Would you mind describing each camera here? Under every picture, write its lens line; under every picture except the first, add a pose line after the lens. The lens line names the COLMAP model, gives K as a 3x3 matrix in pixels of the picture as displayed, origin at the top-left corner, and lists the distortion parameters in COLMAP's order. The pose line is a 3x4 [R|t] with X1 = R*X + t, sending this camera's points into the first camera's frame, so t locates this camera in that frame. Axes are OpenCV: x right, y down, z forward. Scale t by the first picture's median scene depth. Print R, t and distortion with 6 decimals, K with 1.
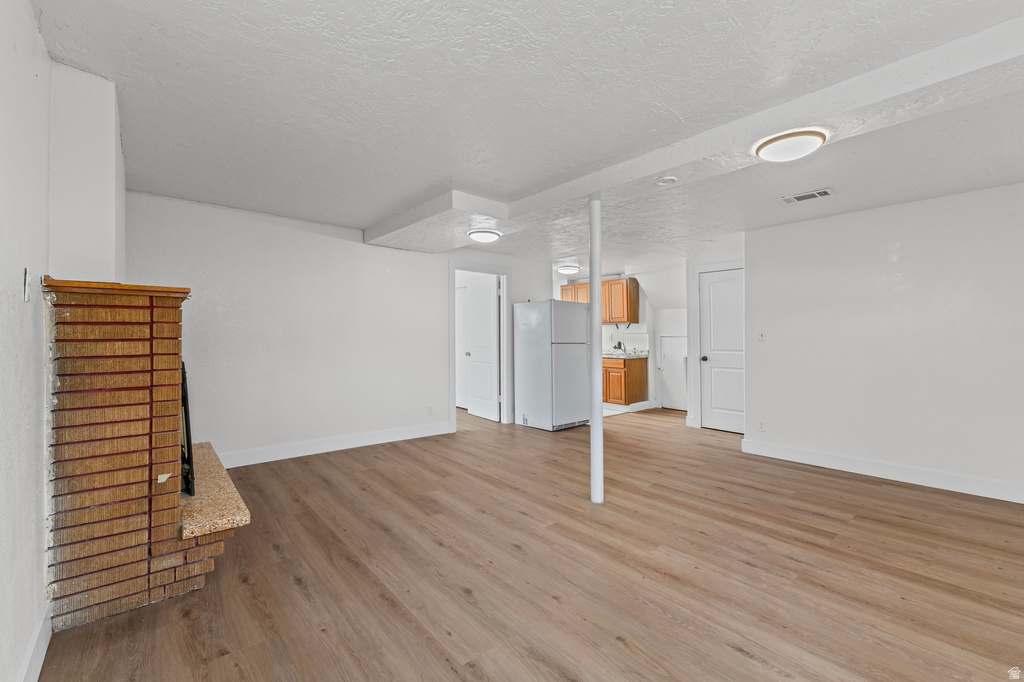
lens RADIAL K [[438.8, 0, 507.0], [0, 438.8, 333.0], [0, 0, 1]] dist [0.005669, -0.000349]
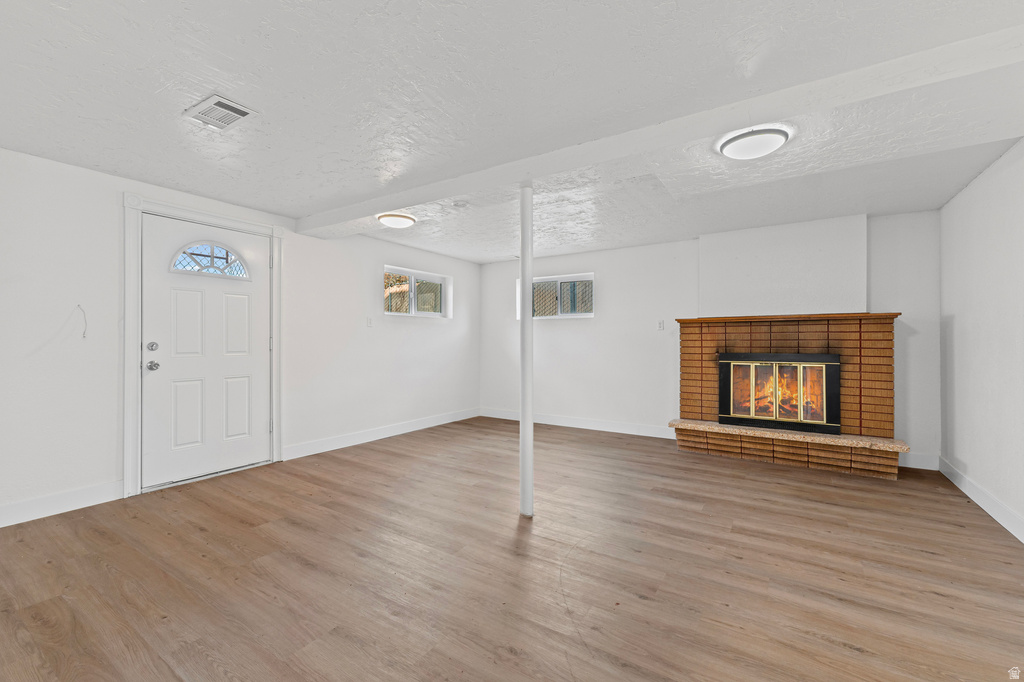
lens RADIAL K [[438.8, 0, 511.5], [0, 438.8, 340.5], [0, 0, 1]] dist [0.005669, -0.000349]
pose [[-0.955834, -0.007128, -0.293821, 0.405702], [-0.004161, 0.999934, -0.010723, 0.024458], [0.293878, -0.009026, -0.955800, 1.496482]]
